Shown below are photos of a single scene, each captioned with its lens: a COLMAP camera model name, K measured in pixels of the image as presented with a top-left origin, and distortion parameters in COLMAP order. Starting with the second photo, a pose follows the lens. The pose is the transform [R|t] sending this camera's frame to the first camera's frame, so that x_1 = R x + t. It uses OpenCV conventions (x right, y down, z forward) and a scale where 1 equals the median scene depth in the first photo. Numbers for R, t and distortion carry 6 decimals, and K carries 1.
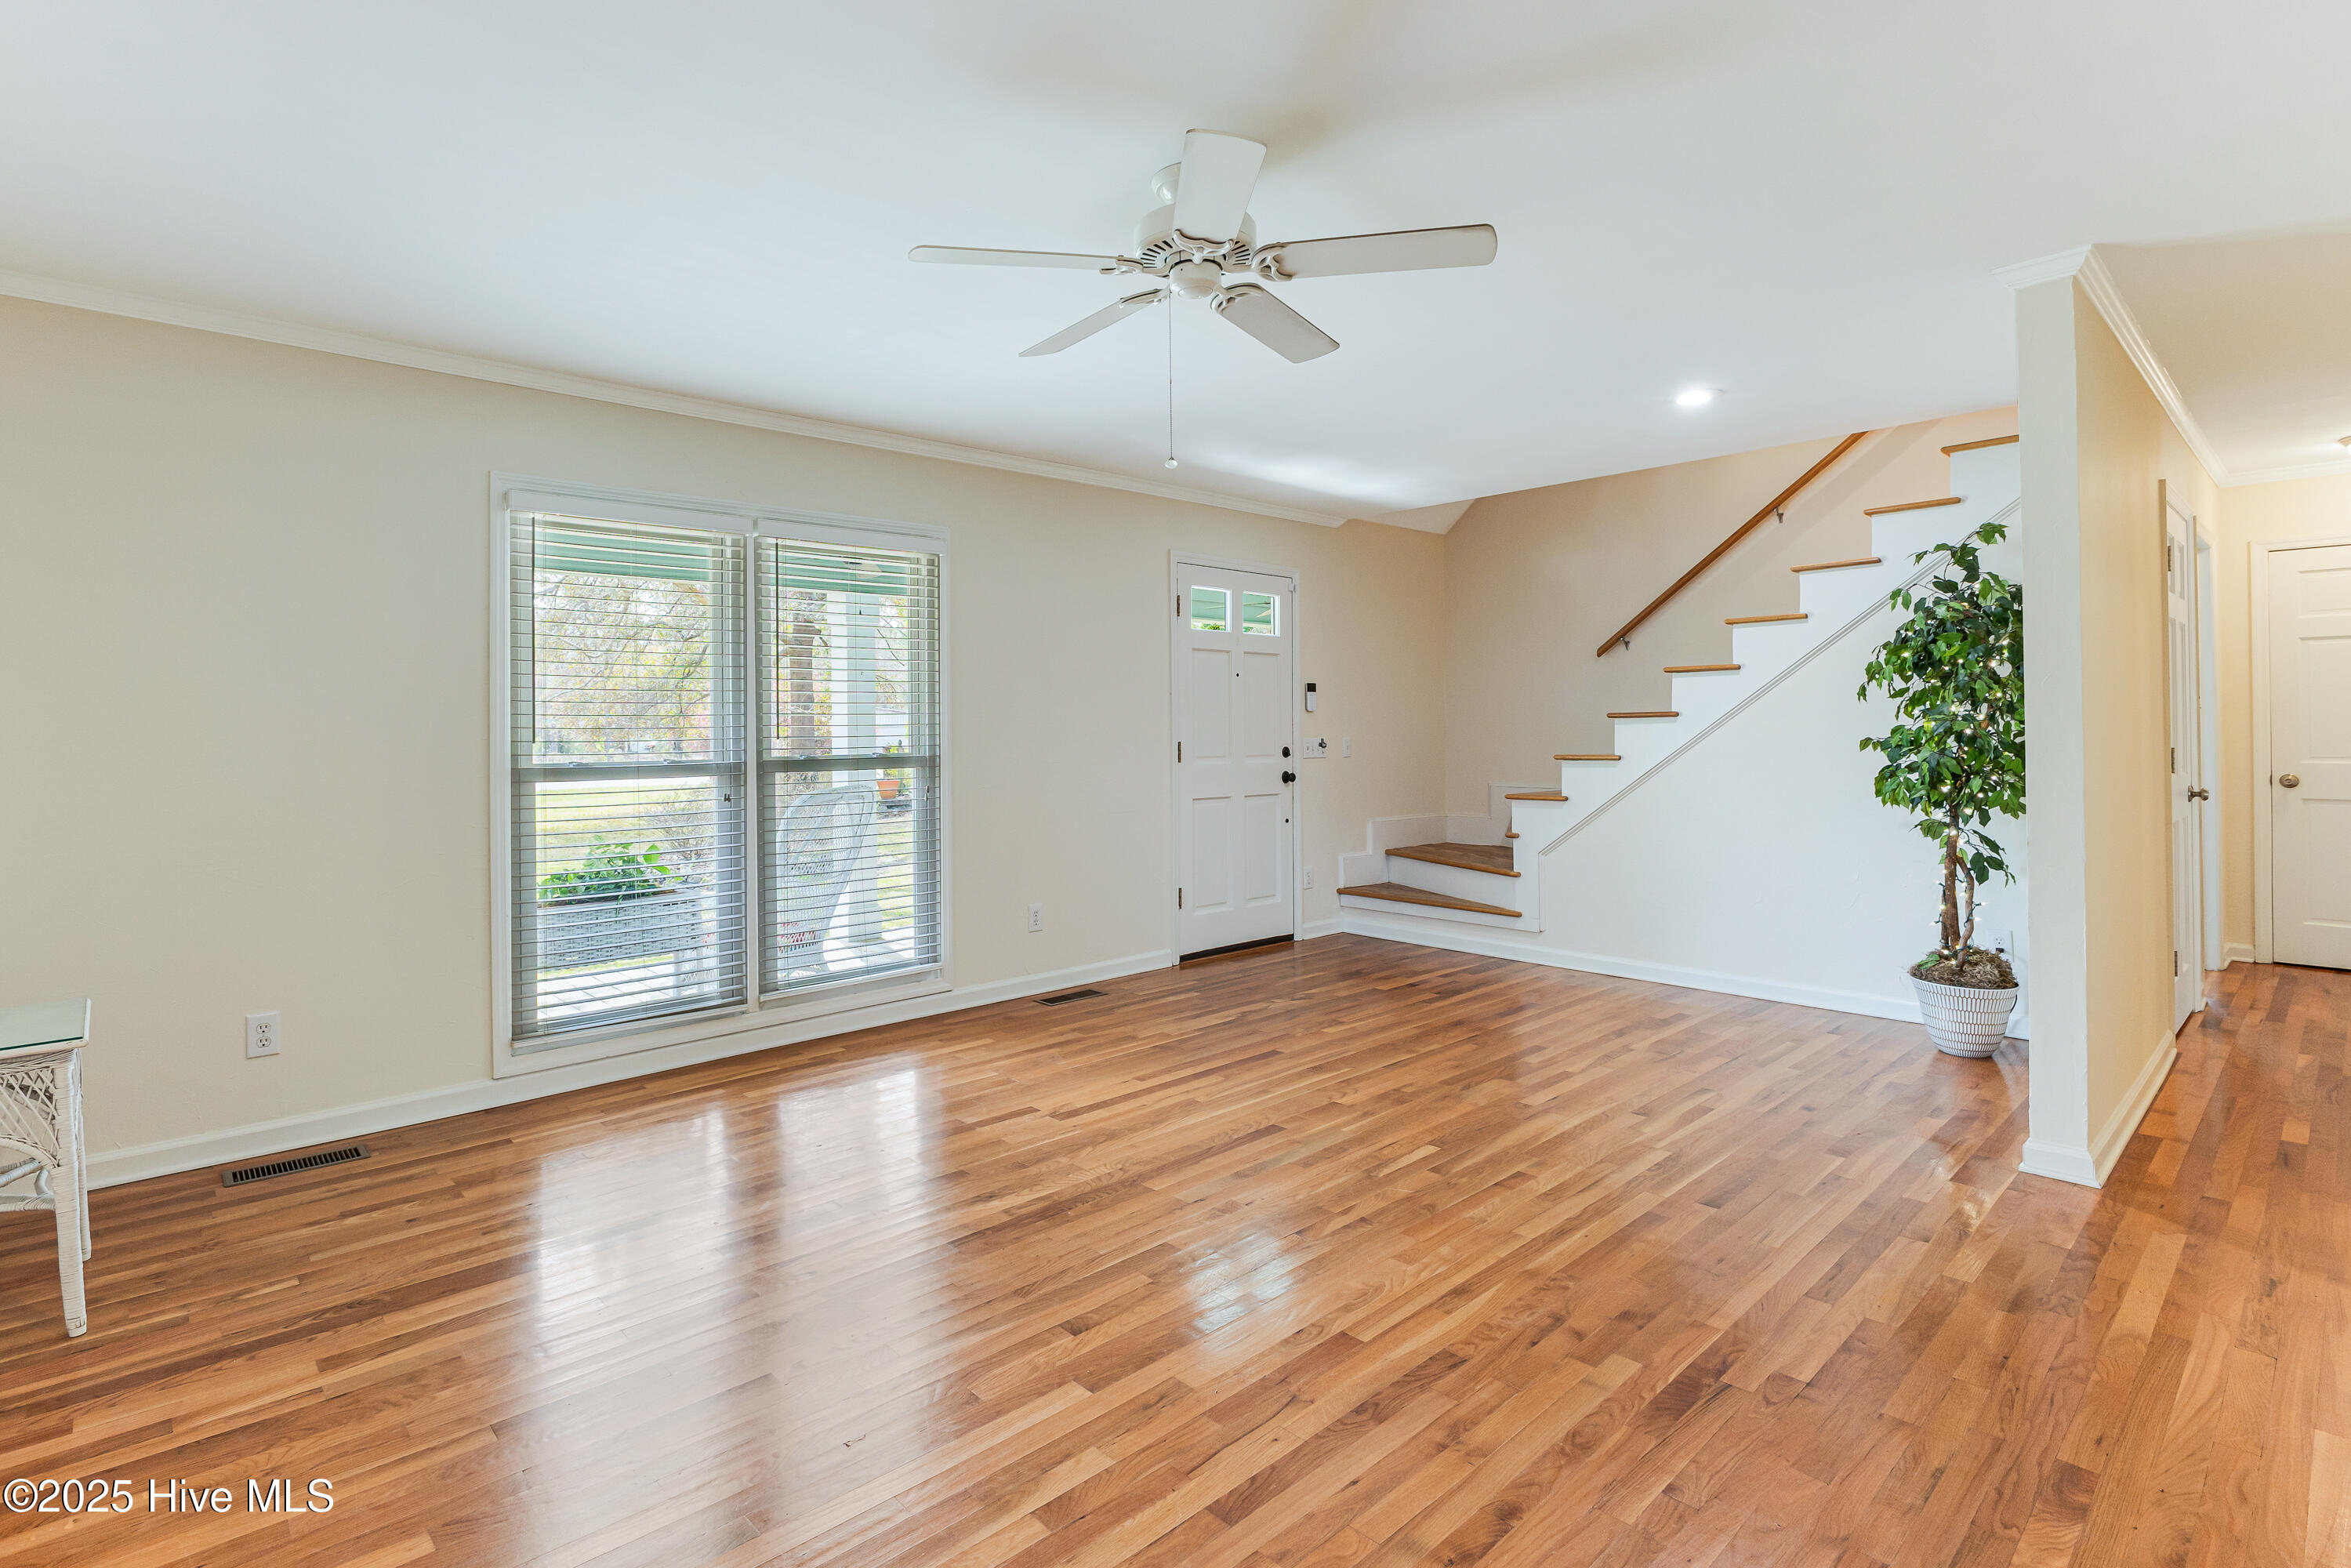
lens RADIAL K [[1099.8, 0, 1194.2], [0, 1099.8, 728.0], [0, 0, 1]] dist [-0.004760, -0.000425]
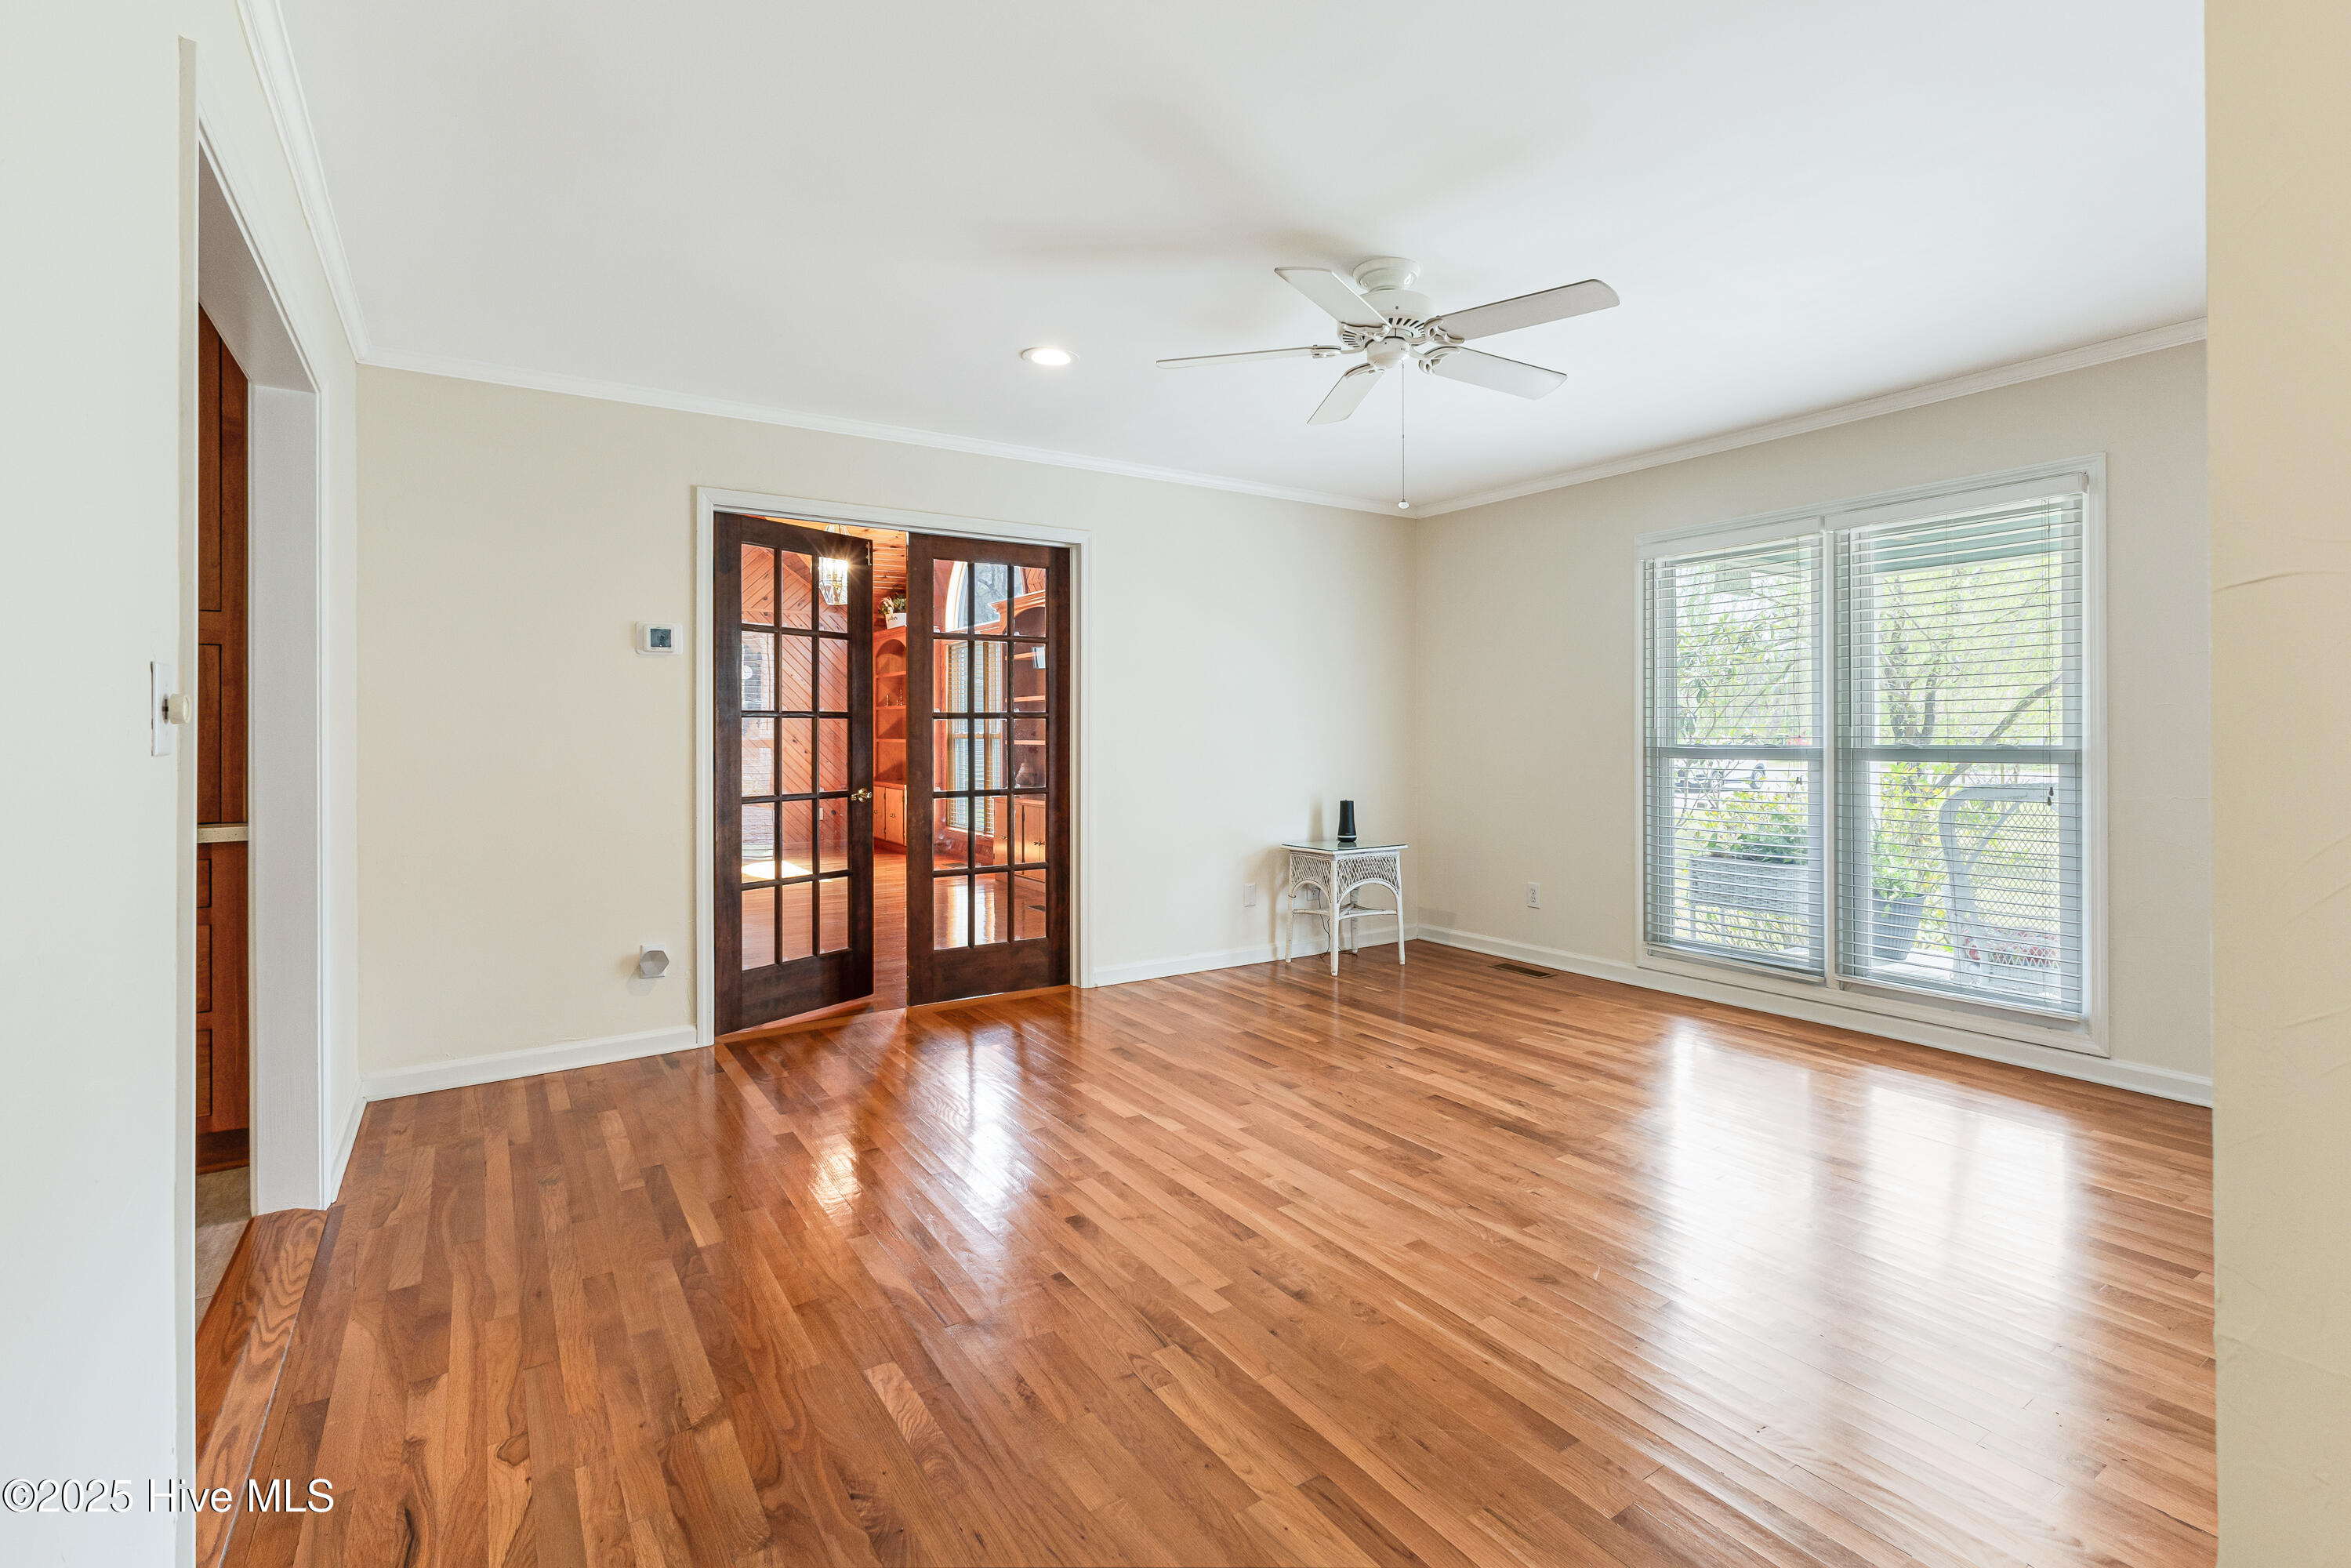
lens RADIAL K [[1099.8, 0, 1193.5], [0, 1099.8, 729.8], [0, 0, 1]] dist [-0.004760, -0.000425]
pose [[-0.167532, 0.008136, -0.985833, 0.863636], [0.008796, 0.999938, 0.006758, -0.000076], [0.985827, -0.007540, -0.167594, 0.685764]]
